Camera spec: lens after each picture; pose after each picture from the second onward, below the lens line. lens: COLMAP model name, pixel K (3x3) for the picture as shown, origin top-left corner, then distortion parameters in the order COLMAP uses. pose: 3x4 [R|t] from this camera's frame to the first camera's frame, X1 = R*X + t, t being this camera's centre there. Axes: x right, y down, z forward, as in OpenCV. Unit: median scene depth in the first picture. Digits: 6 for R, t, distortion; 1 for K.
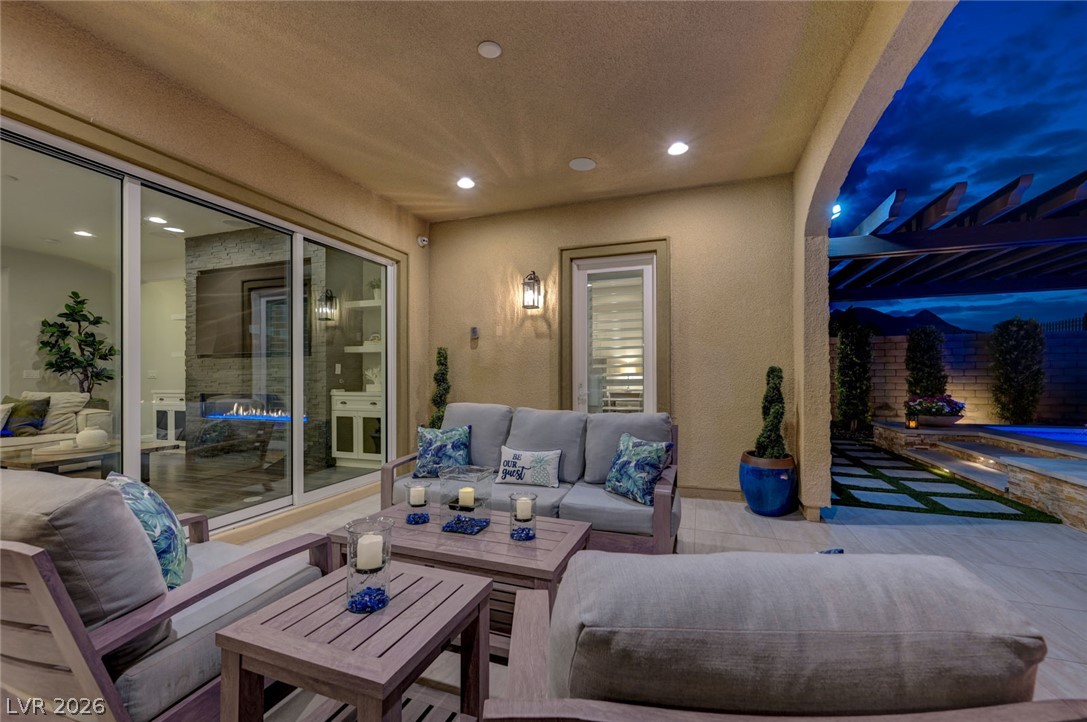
lens RADIAL K [[446.7, 0, 543.5], [0, 446.7, 374.7], [0, 0, 1]] dist [0.000753, -0.001996]
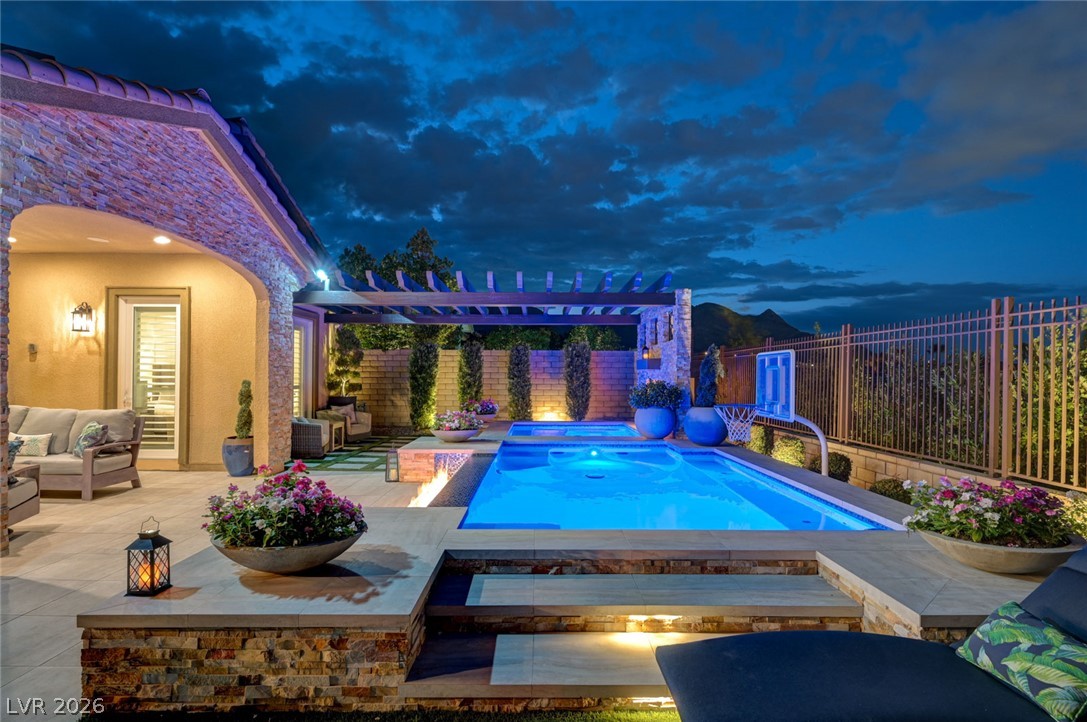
lens RADIAL K [[590.9, 0, 544.4], [0, 590.9, 373.7], [0, 0, 1]] dist [0.000915, 0.000189]
pose [[0.941182, 0.011328, 0.337710, 0.659963], [-0.009865, 0.999933, -0.006047, -0.031608], [-0.337756, 0.002360, 0.941231, -1.055899]]
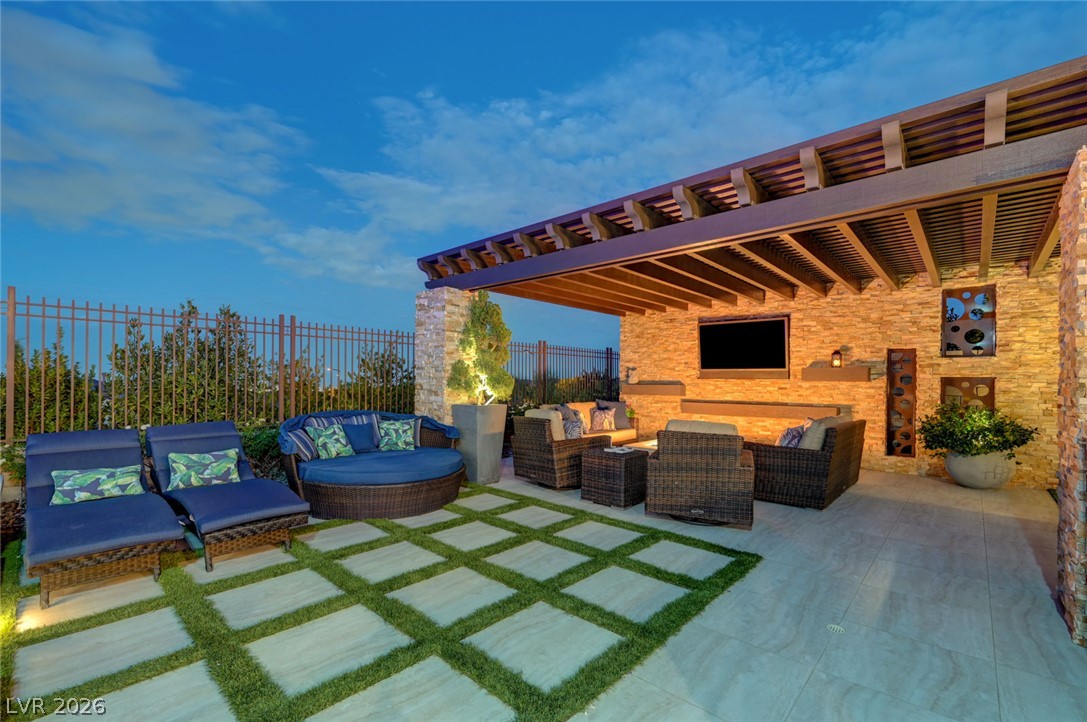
lens RADIAL K [[471.5, 0, 542.8], [0, 471.5, 380.3], [0, 0, 1]] dist [-0.000491, 0.000201]
pose [[-0.921144, -0.005166, 0.389188, 0.252440], [-0.006621, 0.999975, -0.002396, 0.002043], [-0.389166, -0.004783, -0.921155, -0.412023]]
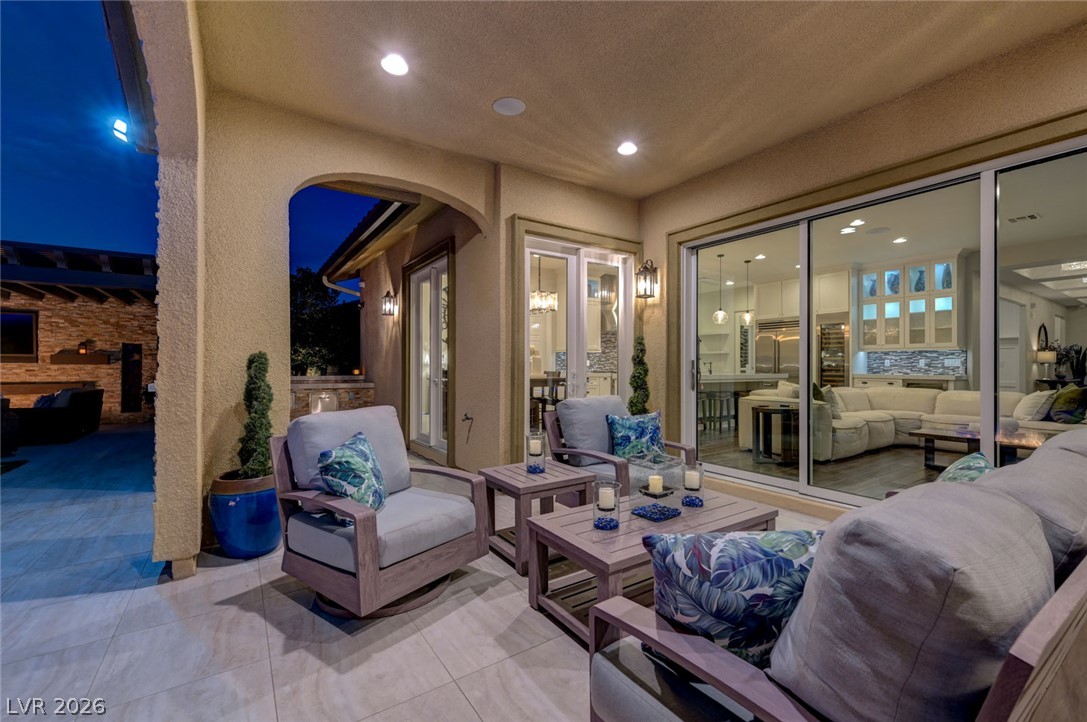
lens RADIAL K [[446.7, 0, 541.4], [0, 446.7, 363.7], [0, 0, 1]] dist [0.000753, -0.001996]
pose [[-0.592798, -0.001643, -0.805350, 0.358173], [0.001375, 0.999994, -0.003053, 0.000836], [0.805350, -0.002917, -0.592792, 0.617714]]
